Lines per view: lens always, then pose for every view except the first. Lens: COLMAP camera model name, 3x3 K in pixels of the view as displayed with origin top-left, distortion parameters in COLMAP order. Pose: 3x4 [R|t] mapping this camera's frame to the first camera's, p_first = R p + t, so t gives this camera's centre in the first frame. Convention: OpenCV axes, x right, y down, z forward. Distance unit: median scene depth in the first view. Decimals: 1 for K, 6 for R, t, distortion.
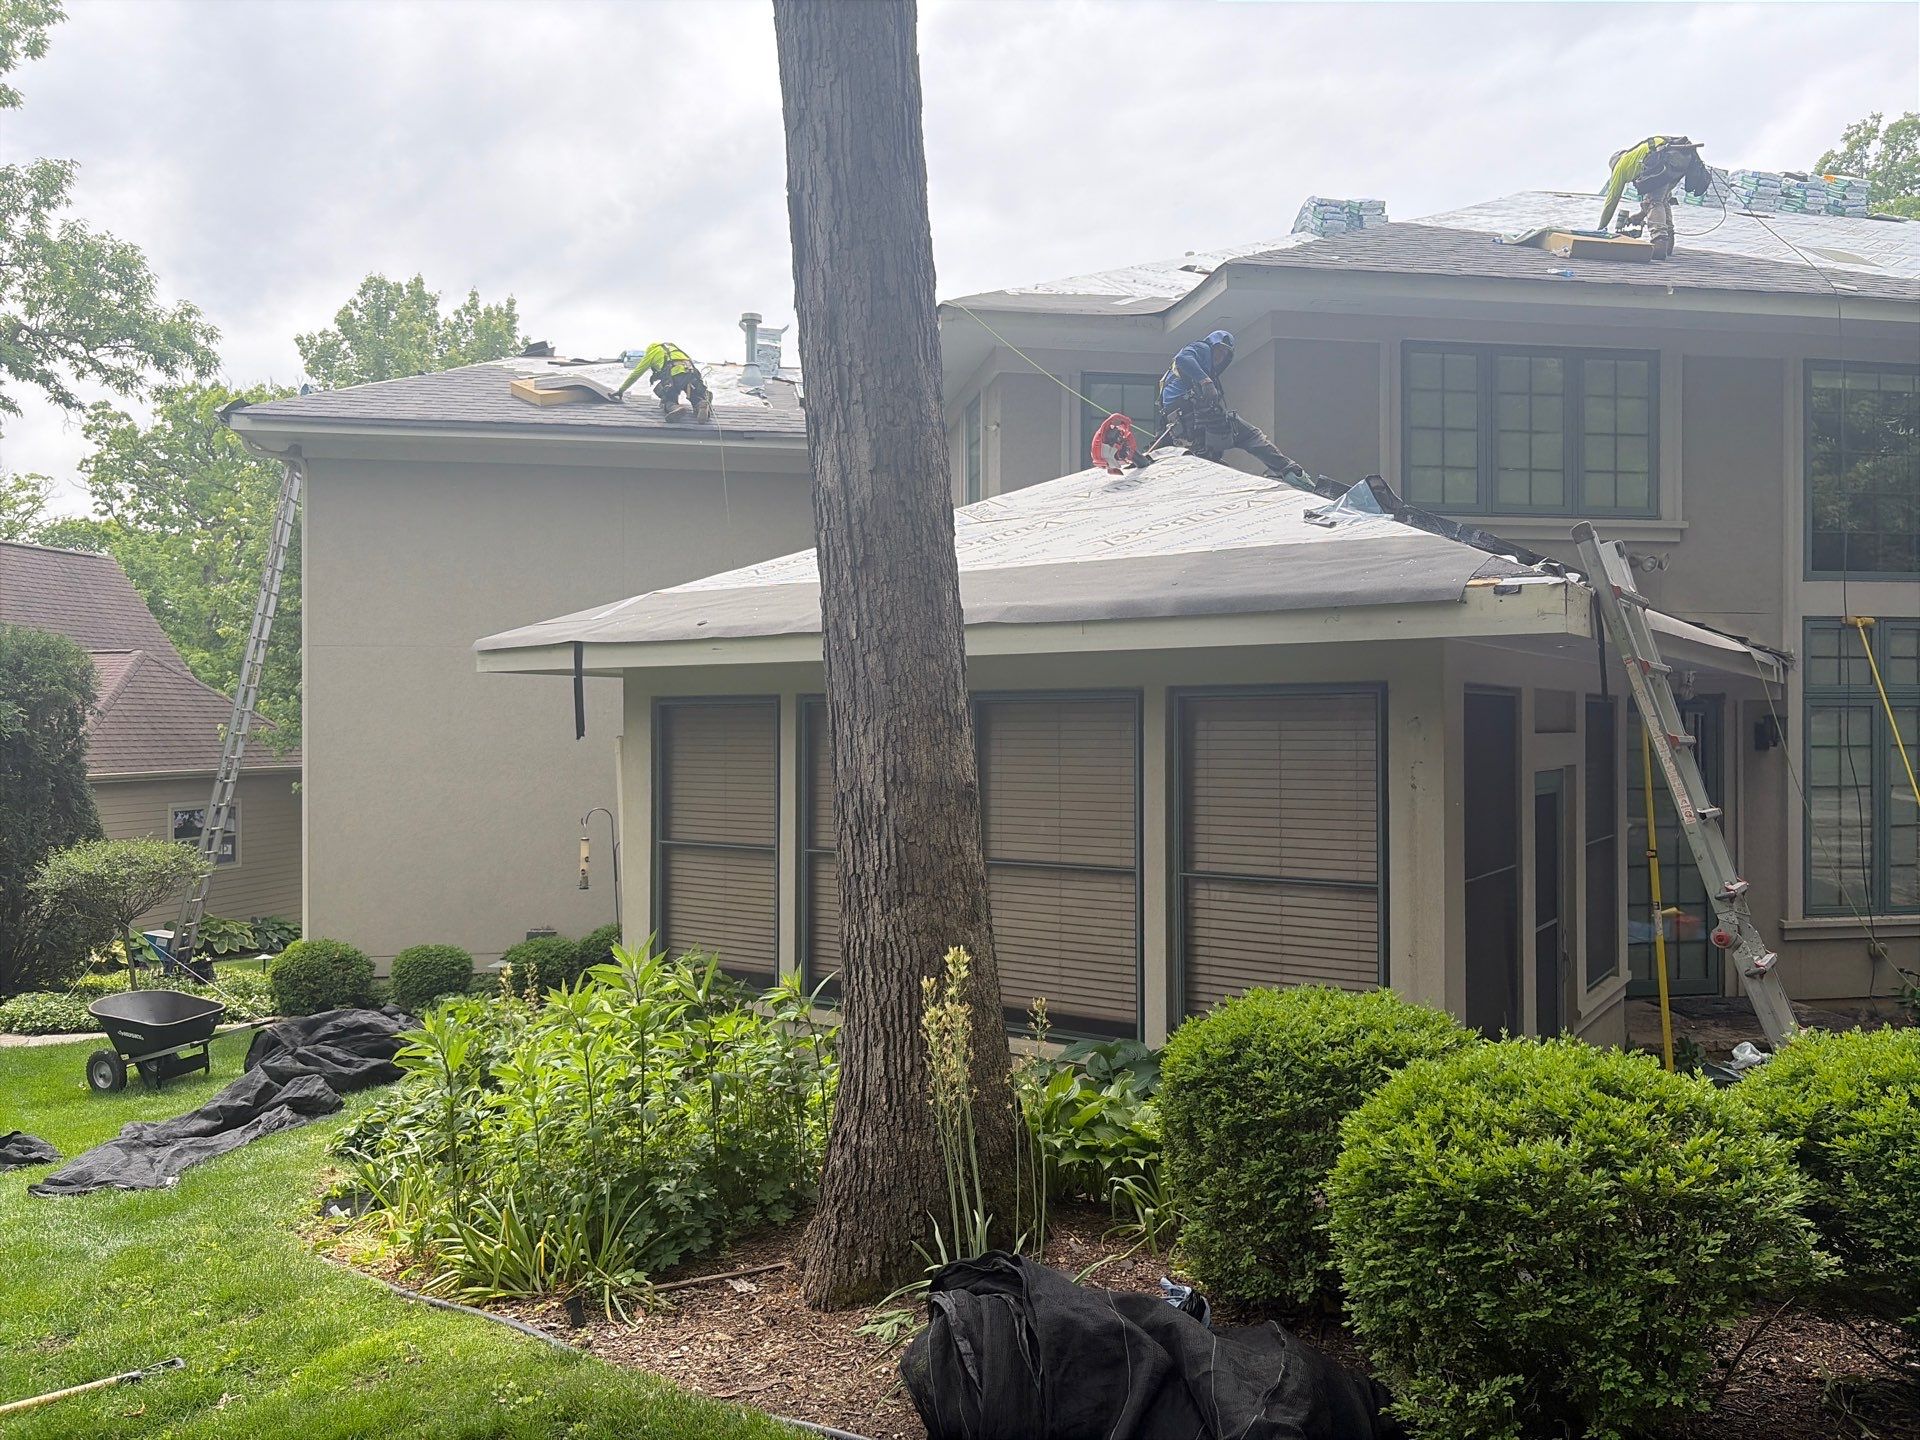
lens RADIAL K [[1483.5, 0, 960.0], [0, 1483.5, 720.0], [0, 0, 1]] dist [0.043012, -0.065652]
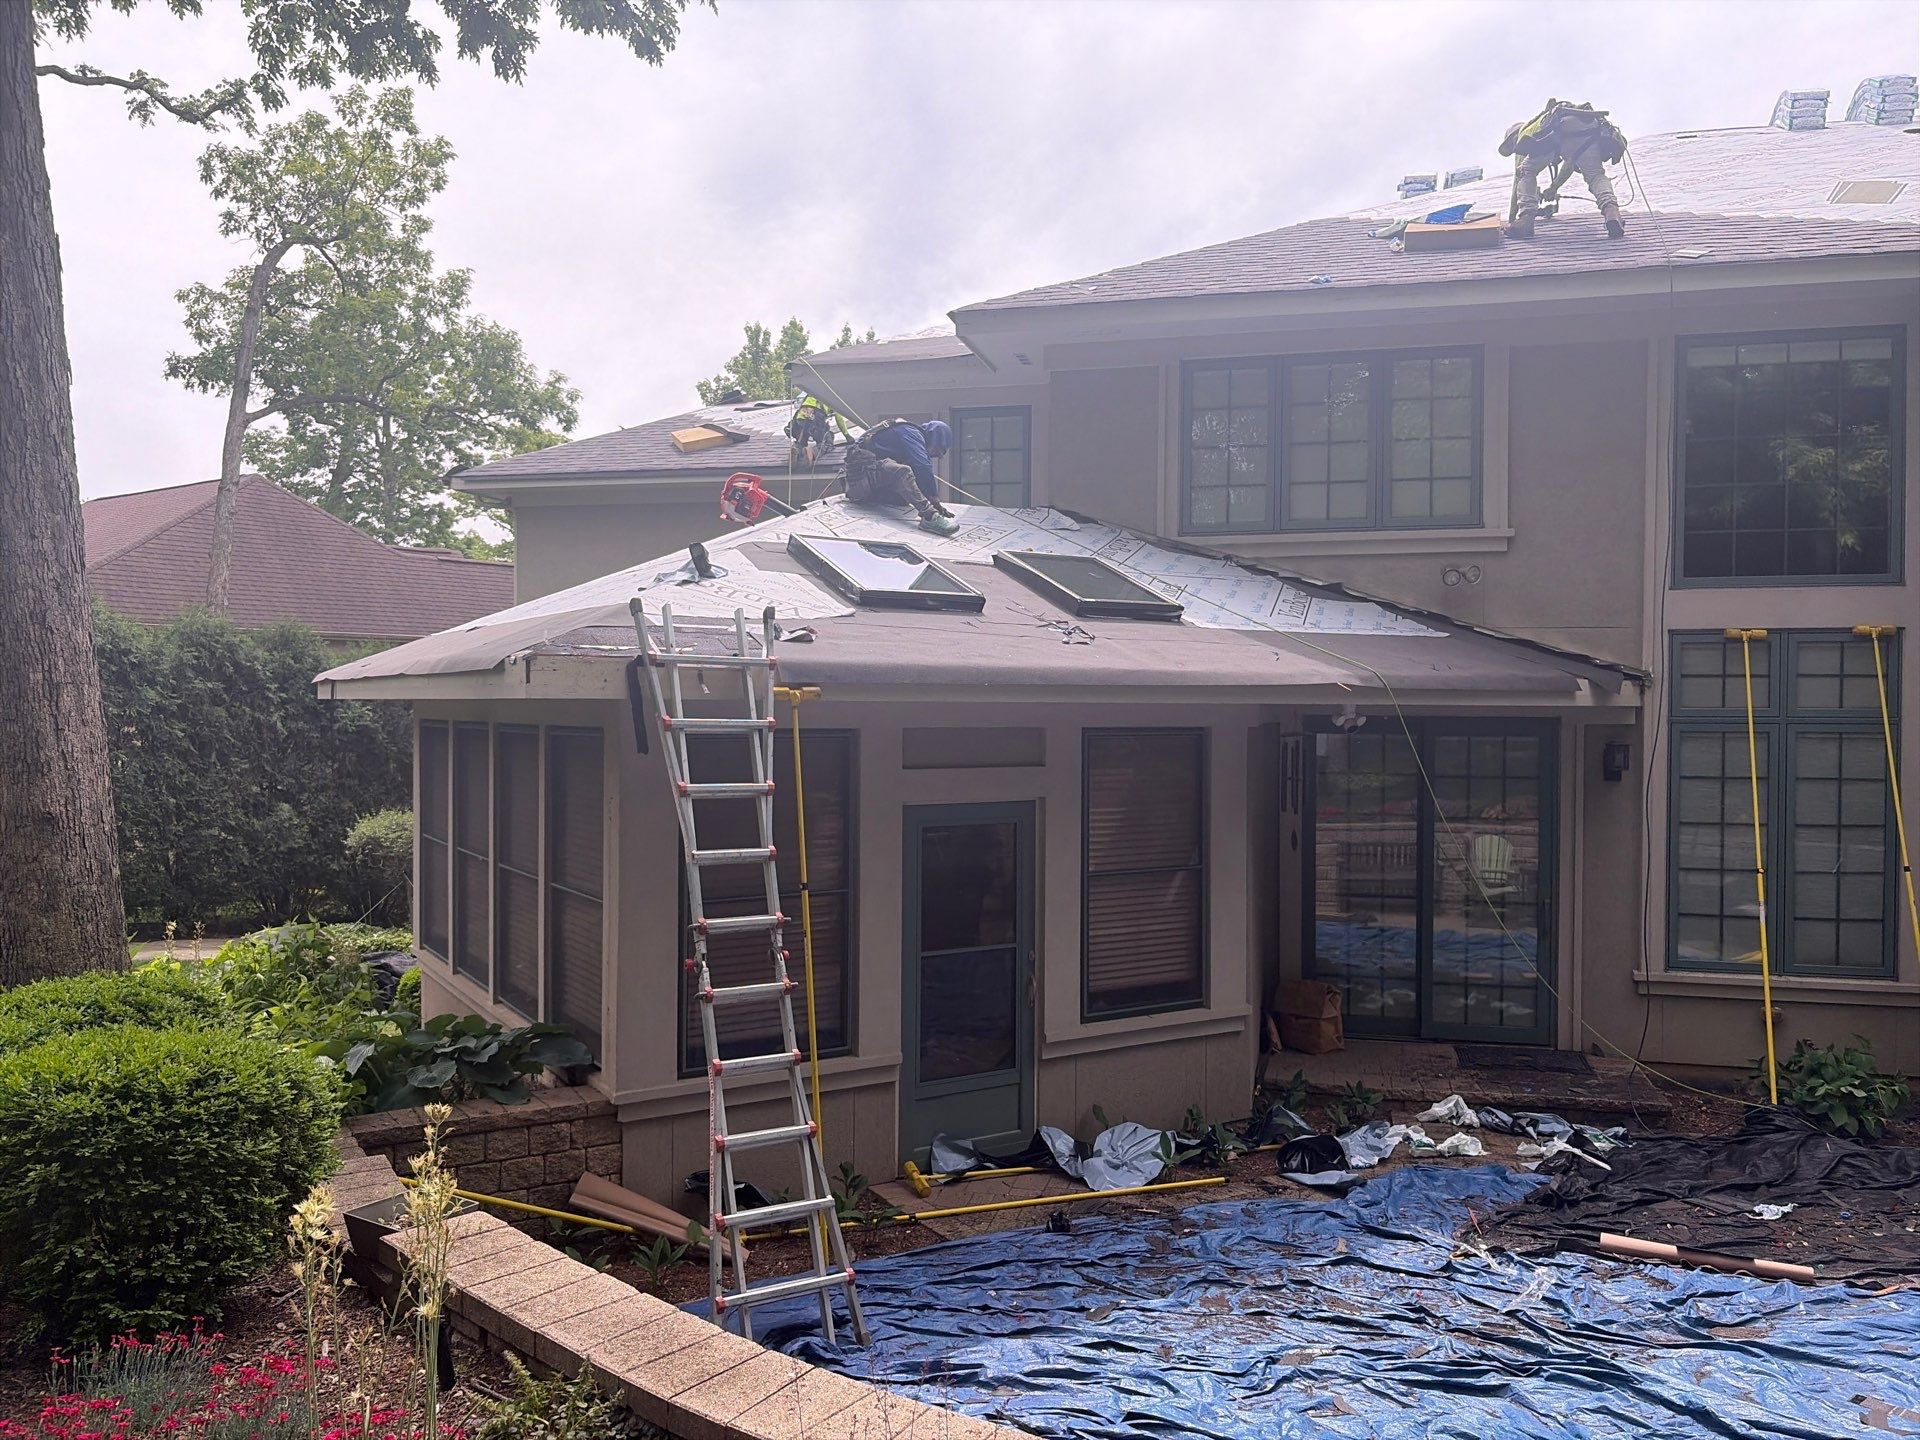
lens RADIAL K [[1491.5, 0, 960.0], [0, 1491.5, 720.0], [0, 0, 1]] dist [-0.010018, -0.003776]
pose [[0.914306, 0.010570, -0.404886, 0.536605], [-0.004831, 0.999873, 0.015194, -0.027364], [0.404996, -0.011936, 0.914241, 0.025926]]
